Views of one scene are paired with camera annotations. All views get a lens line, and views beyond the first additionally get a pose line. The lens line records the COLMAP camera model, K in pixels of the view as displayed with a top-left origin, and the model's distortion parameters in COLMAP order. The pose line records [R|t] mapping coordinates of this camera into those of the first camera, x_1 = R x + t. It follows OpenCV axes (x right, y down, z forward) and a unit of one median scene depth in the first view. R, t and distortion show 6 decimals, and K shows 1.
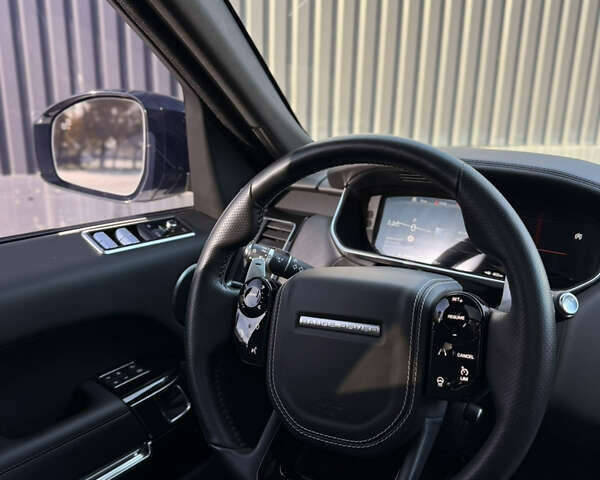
lens RADIAL K [[566.7, 0, 293.4], [0, 566.7, 241.8], [0, 0, 1]] dist [0.172937, -0.361748]
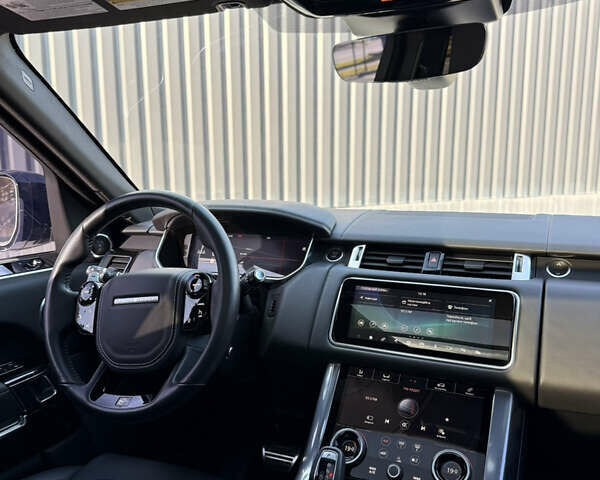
lens RADIAL K [[566.7, 0, 293.4], [0, 566.7, 241.8], [0, 0, 1]] dist [0.172937, -0.361748]
pose [[0.983067, -0.057875, 0.173868, 0.163995], [0.078144, 0.990621, -0.112089, 0.131299], [-0.165750, 0.123778, 0.978369, -0.506185]]
